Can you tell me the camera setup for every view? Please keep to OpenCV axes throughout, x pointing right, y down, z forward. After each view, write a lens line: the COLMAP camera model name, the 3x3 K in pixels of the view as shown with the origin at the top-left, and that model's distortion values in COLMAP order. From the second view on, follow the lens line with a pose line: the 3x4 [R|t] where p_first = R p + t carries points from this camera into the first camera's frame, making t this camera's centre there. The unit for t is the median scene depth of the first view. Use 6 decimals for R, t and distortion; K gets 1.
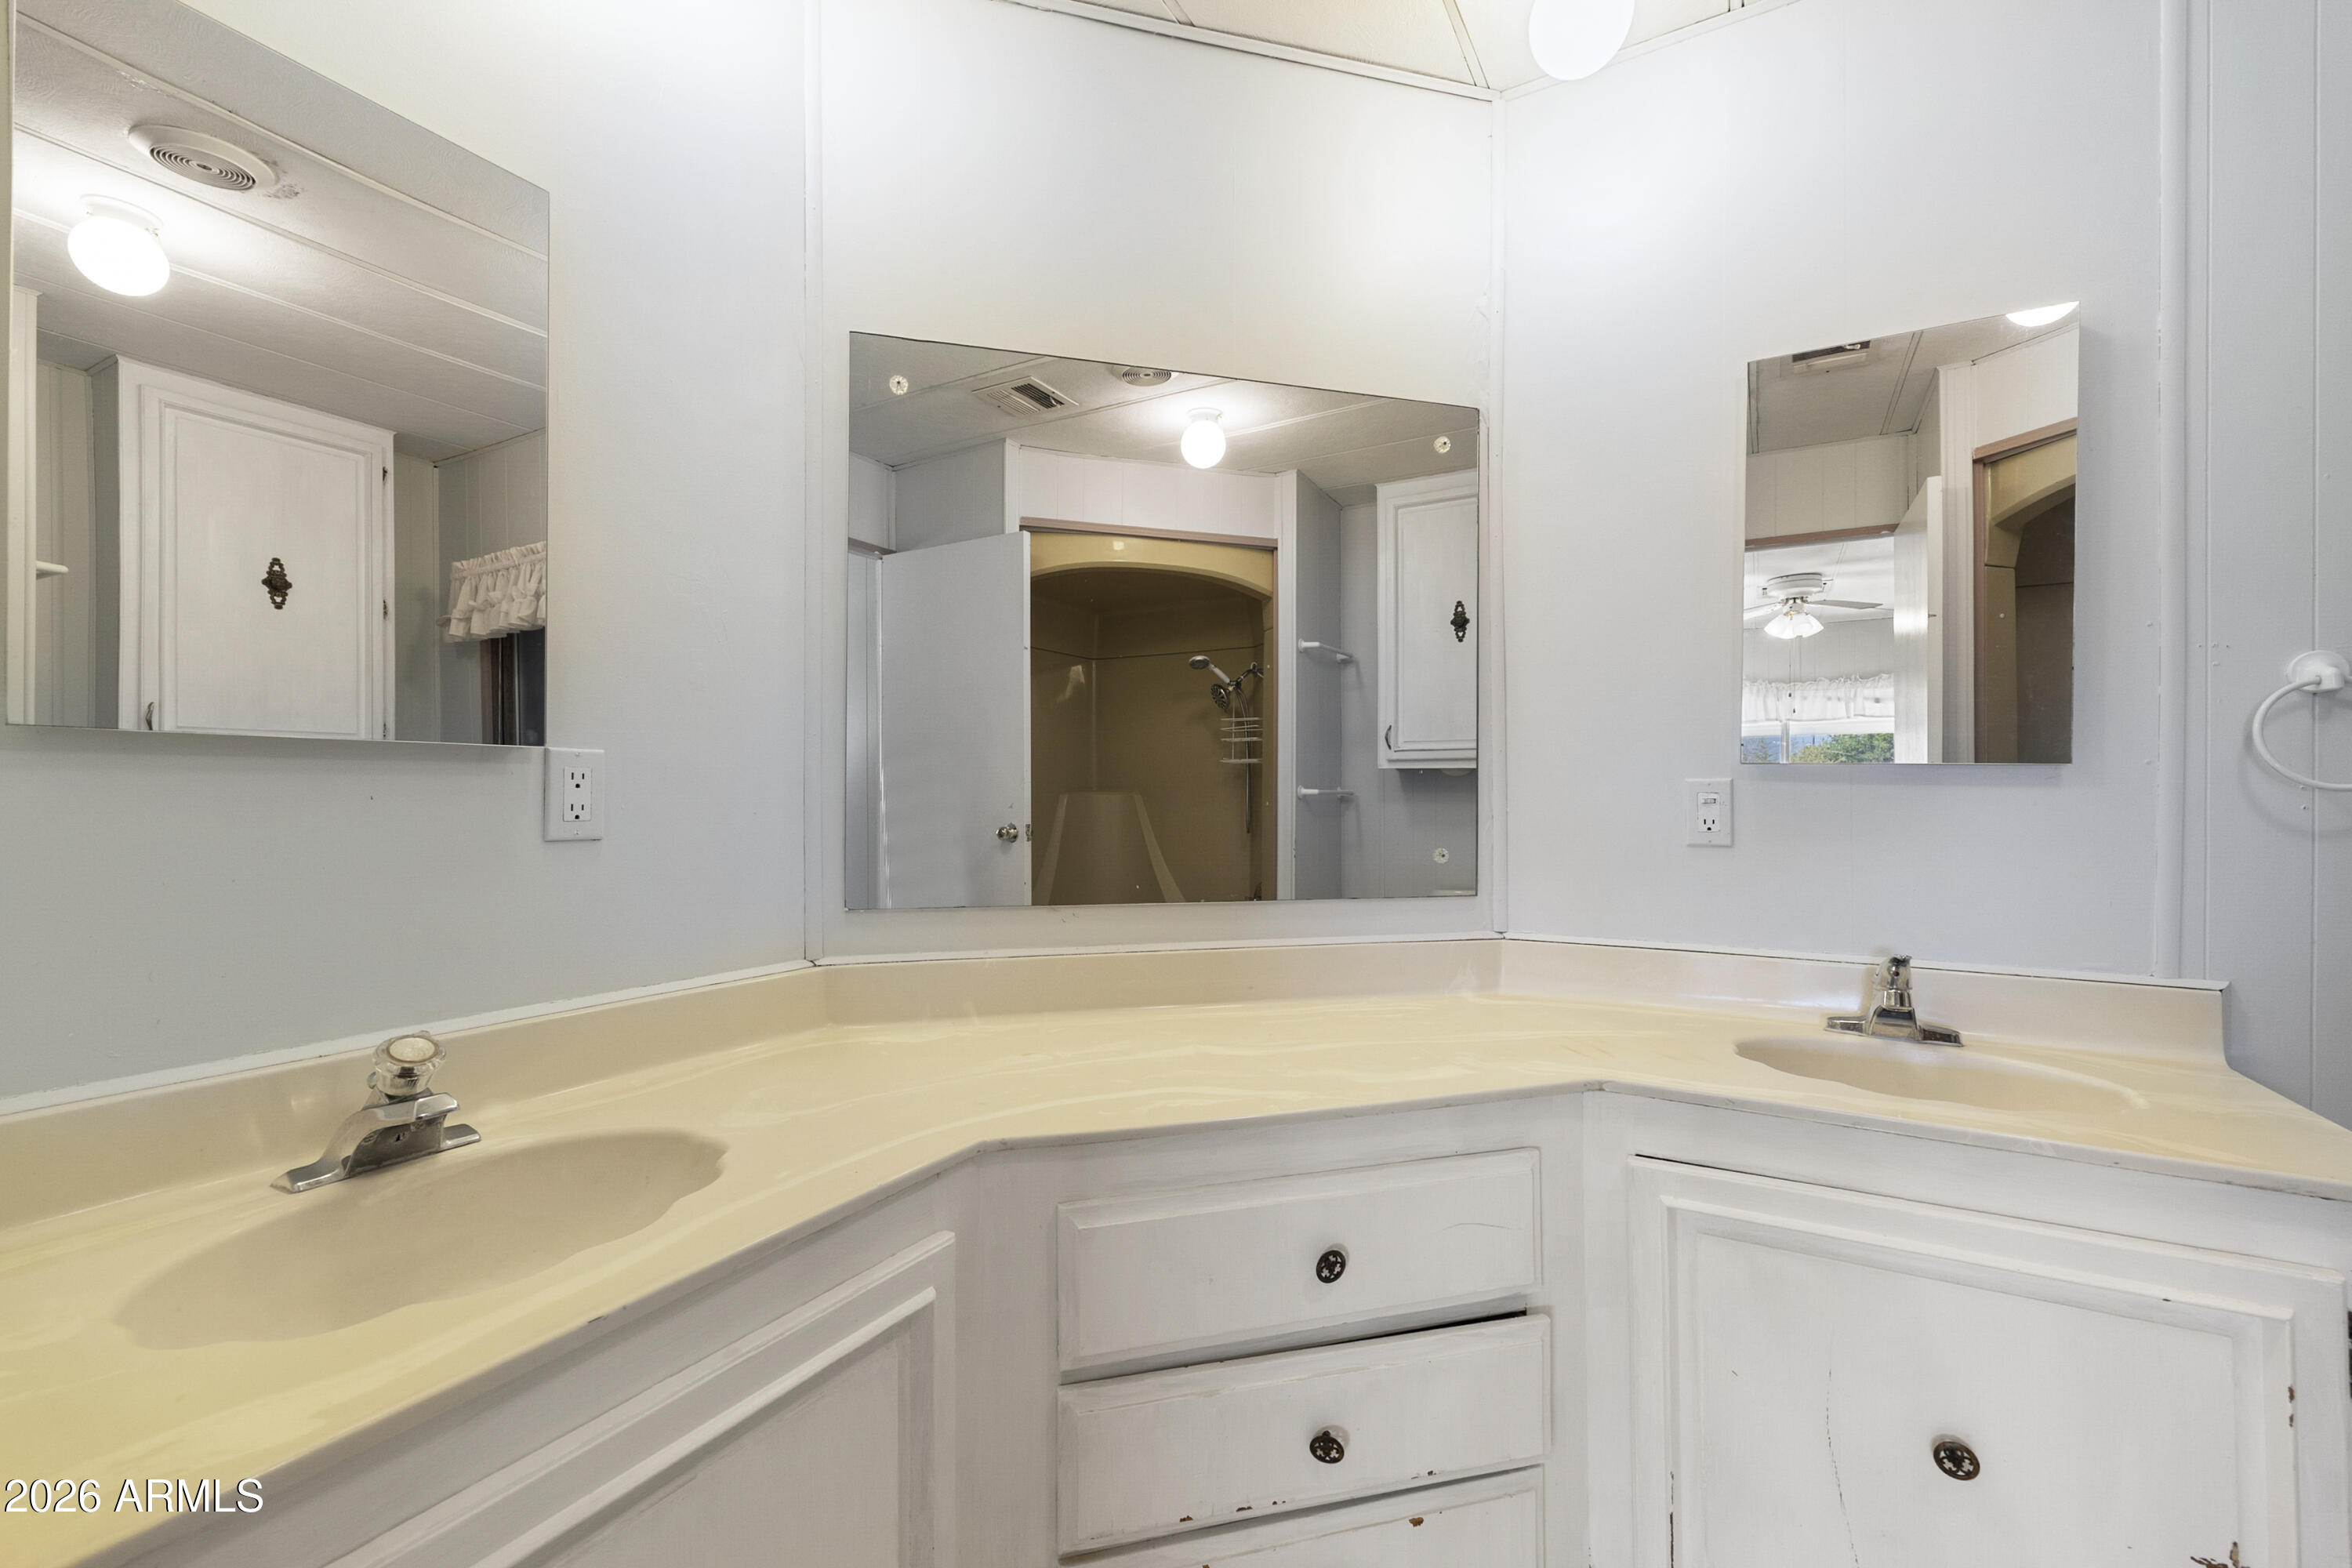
lens RADIAL K [[956.1, 0, 1175.4], [0, 956.1, 788.7], [0, 0, 1]] dist [-0.001021, 0.000432]
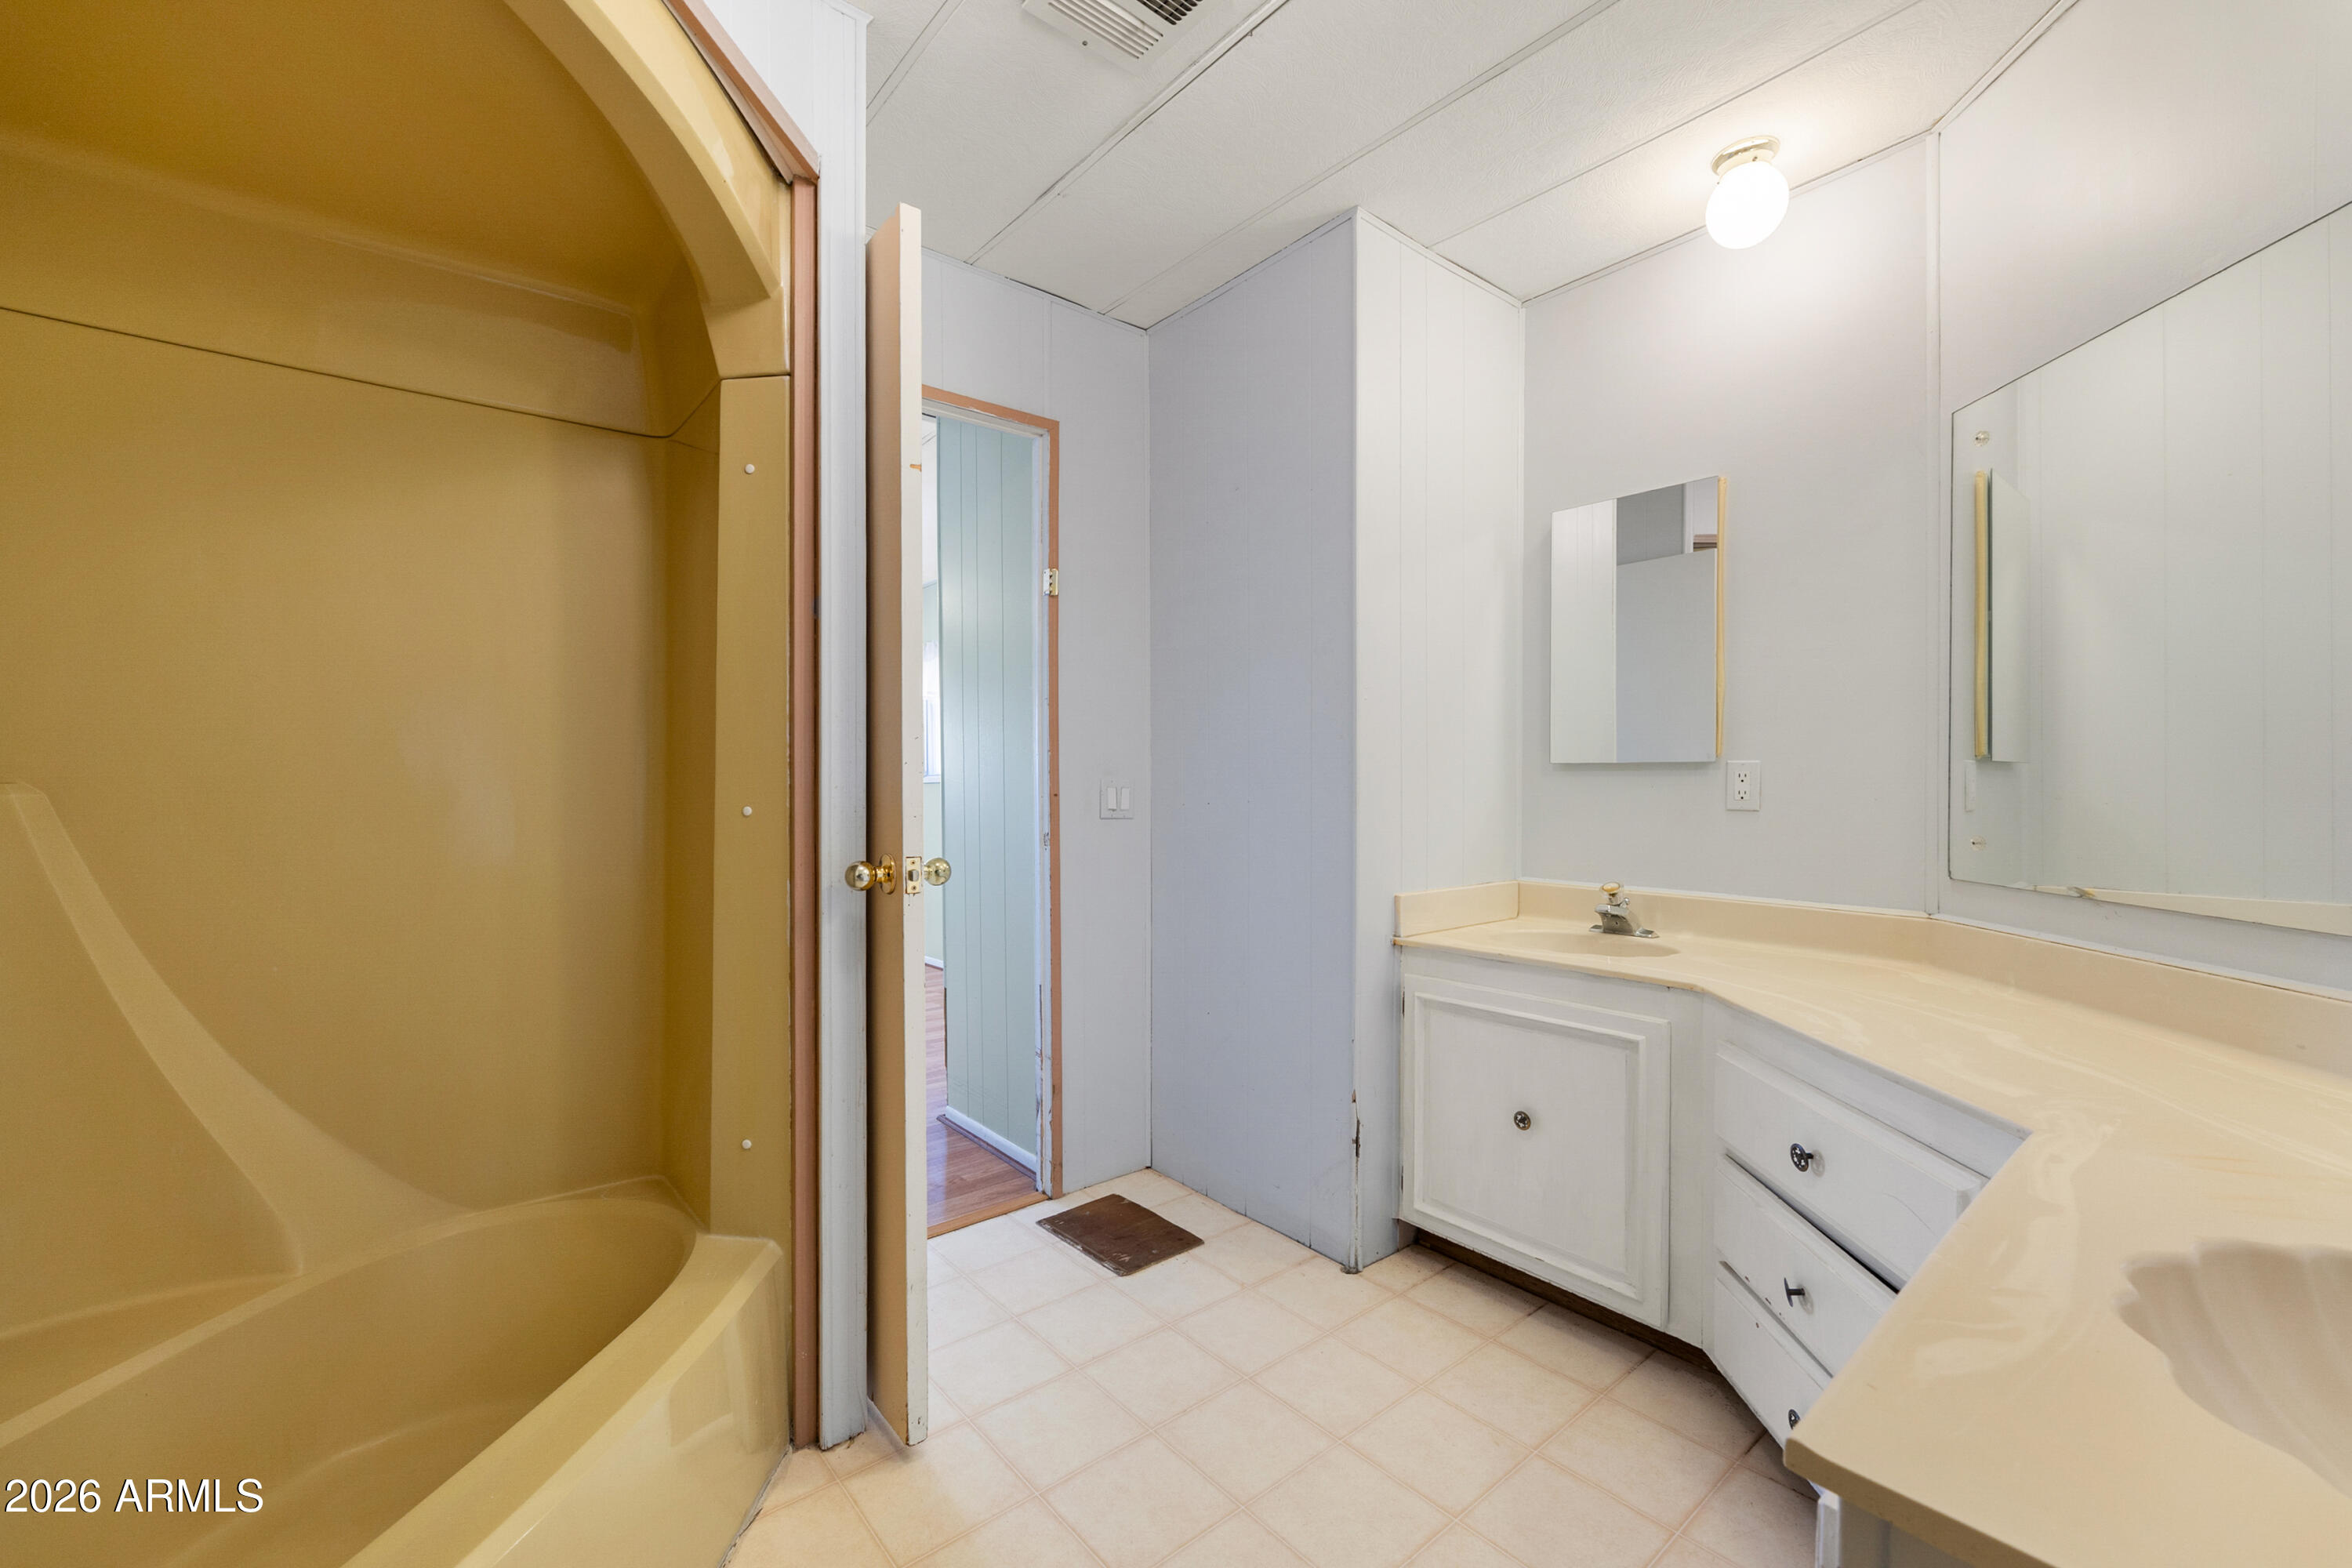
lens RADIAL K [[956.1, 0, 1176.0], [0, 956.1, 782.4], [0, 0, 1]] dist [-0.001021, 0.000432]
pose [[-0.330156, 0.000231, -0.943926, 1.598971], [0.000003, 1.000000, 0.000244, -0.000545], [0.943926, 0.000077, -0.330156, 0.619072]]
